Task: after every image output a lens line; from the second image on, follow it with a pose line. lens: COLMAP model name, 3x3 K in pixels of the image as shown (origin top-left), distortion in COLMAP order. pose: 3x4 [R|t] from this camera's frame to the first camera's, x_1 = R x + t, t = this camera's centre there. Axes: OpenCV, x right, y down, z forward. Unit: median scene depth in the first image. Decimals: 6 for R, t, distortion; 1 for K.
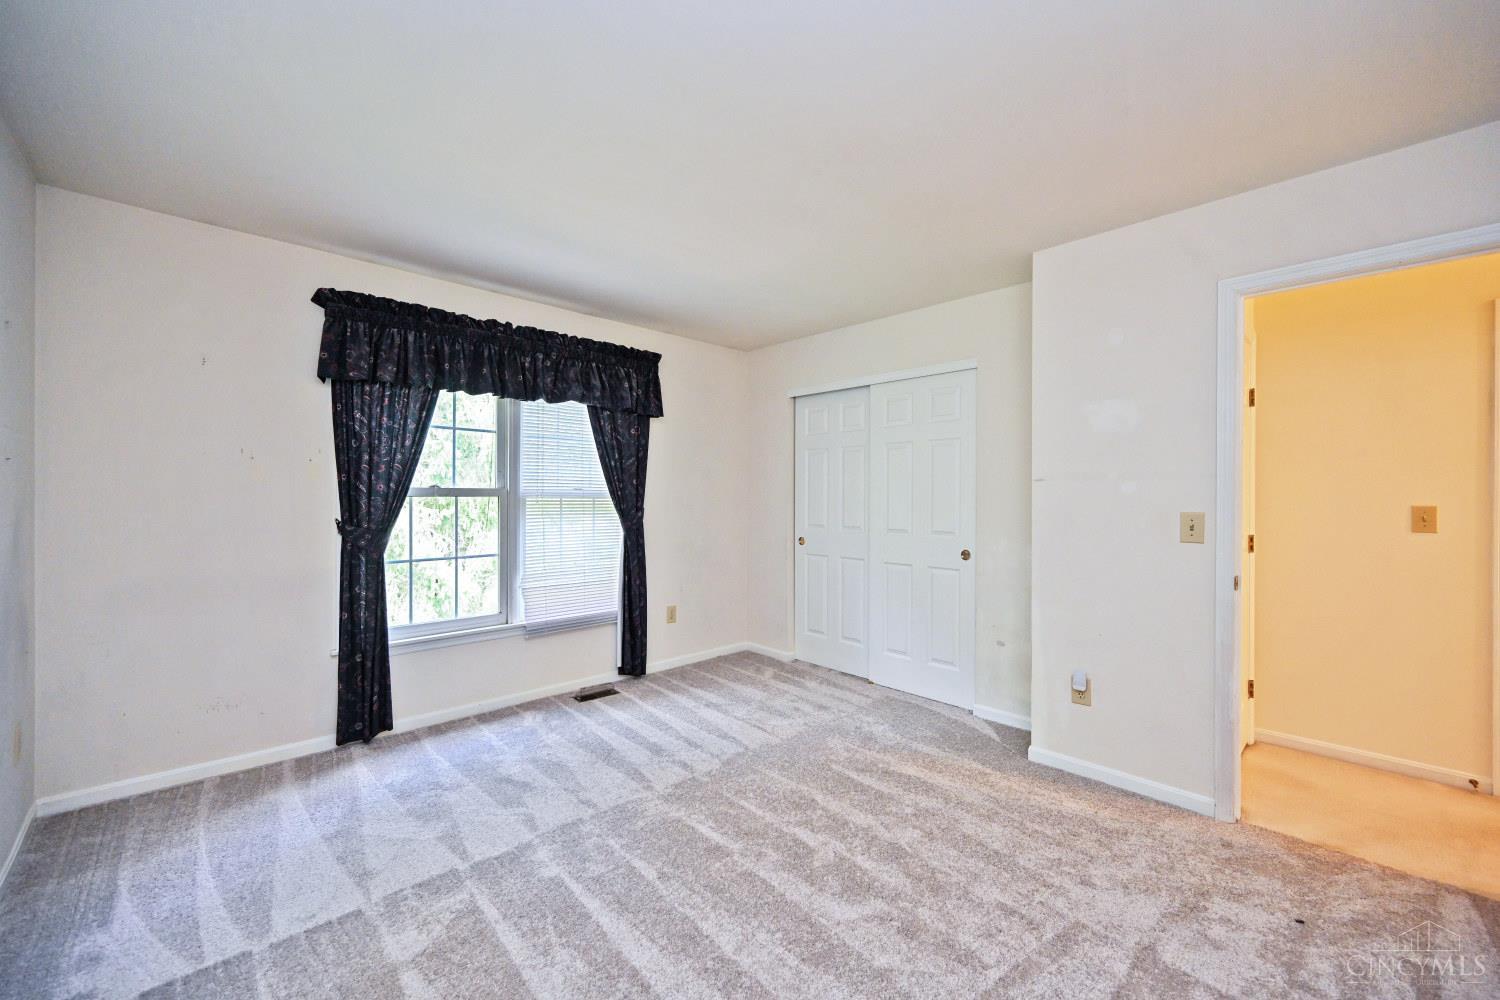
lens RADIAL K [[608.6, 0, 741.9], [0, 608.6, 495.9], [0, 0, 1]] dist [-0.002654, 0.000466]
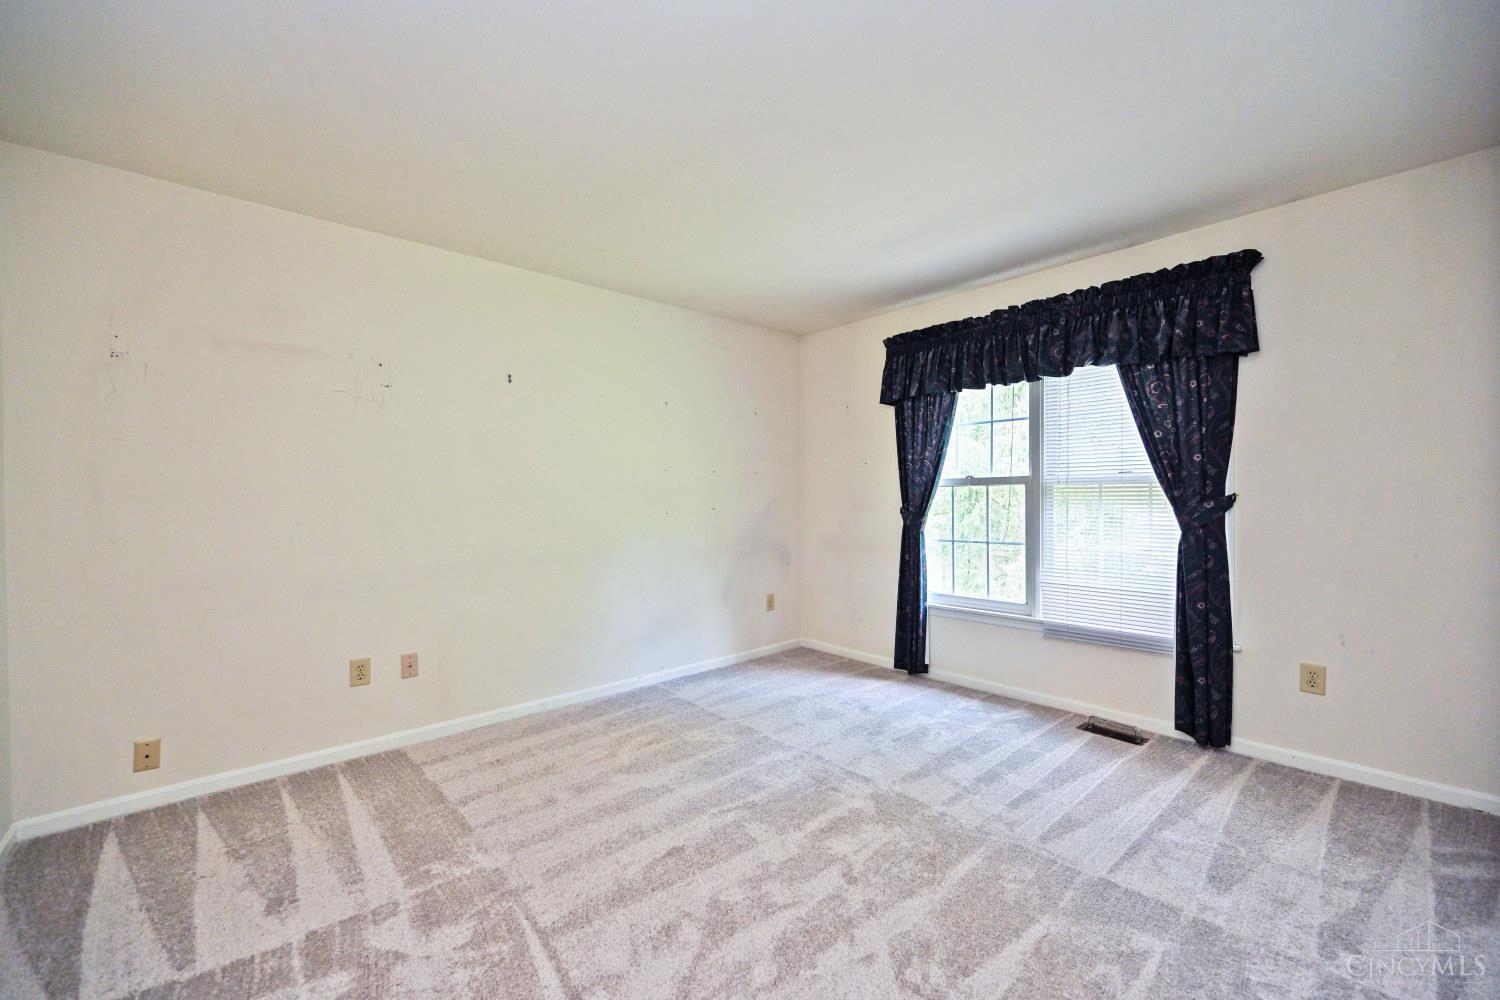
lens RADIAL K [[608.6, 0, 742.0], [0, 608.6, 505.4], [0, 0, 1]] dist [-0.002654, 0.000466]
pose [[-0.043054, 0.012684, -0.998992, 0.606048], [0.014376, 0.999824, 0.012075, 0.016461], [0.998969, -0.013842, -0.043229, 0.597755]]
